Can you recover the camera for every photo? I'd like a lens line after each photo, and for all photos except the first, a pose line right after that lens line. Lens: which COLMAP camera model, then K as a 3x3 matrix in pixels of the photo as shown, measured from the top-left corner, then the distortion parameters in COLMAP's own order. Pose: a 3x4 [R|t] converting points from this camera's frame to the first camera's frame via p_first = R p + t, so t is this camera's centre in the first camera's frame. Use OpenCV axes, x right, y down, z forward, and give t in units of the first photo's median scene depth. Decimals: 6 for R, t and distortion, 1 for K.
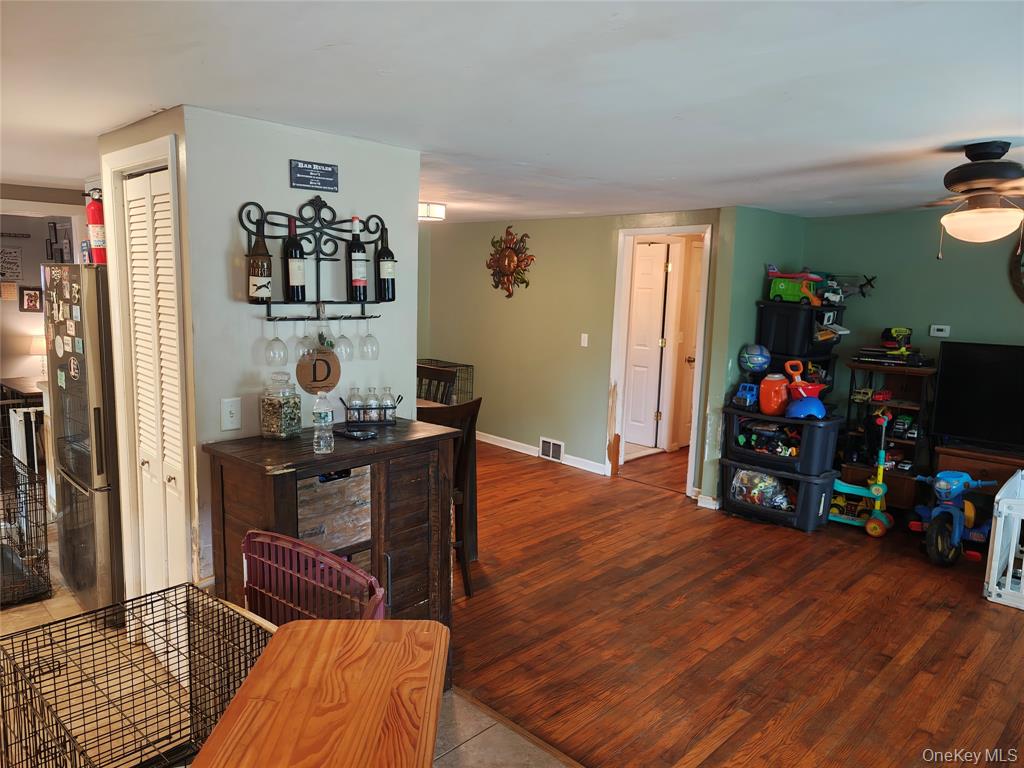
lens RADIAL K [[700.4, 0, 504.4], [0, 700.4, 382.9], [0, 0, 1]] dist [0.046090, -0.035987]
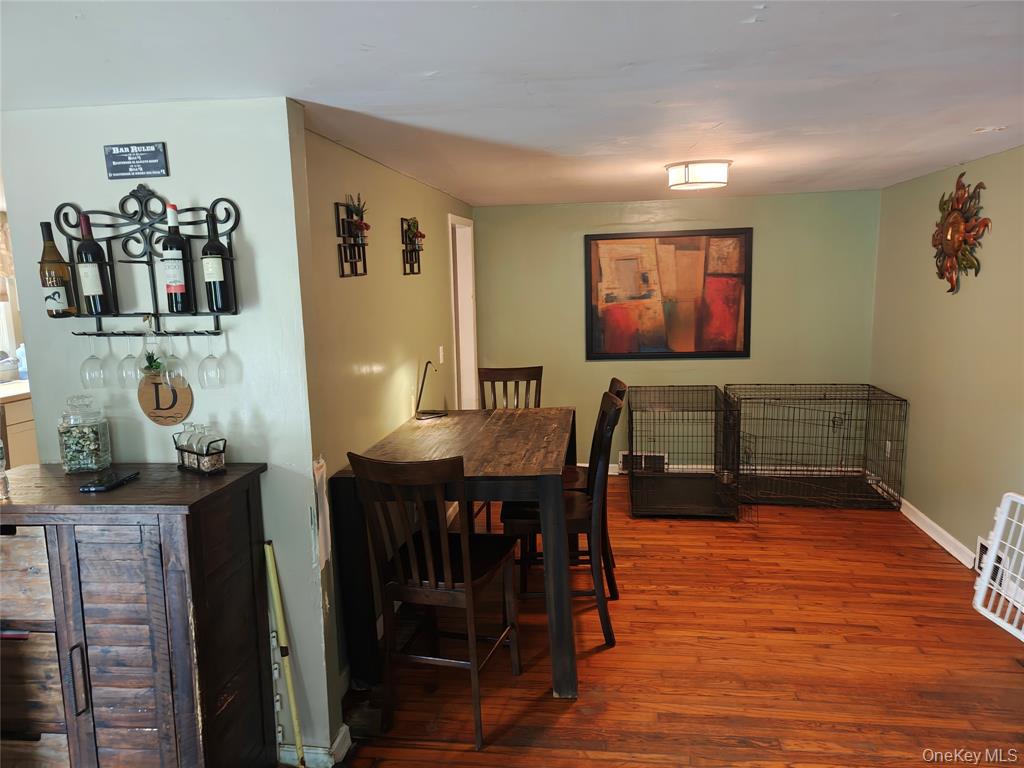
lens RADIAL K [[700.4, 0, 513.2], [0, 700.4, 386.8], [0, 0, 1]] dist [0.046090, -0.035987]
pose [[0.609080, 0.079209, -0.789143, 0.655658], [-0.075725, 0.996263, 0.041552, -0.097063], [0.789485, 0.034450, 0.612802, 0.832555]]
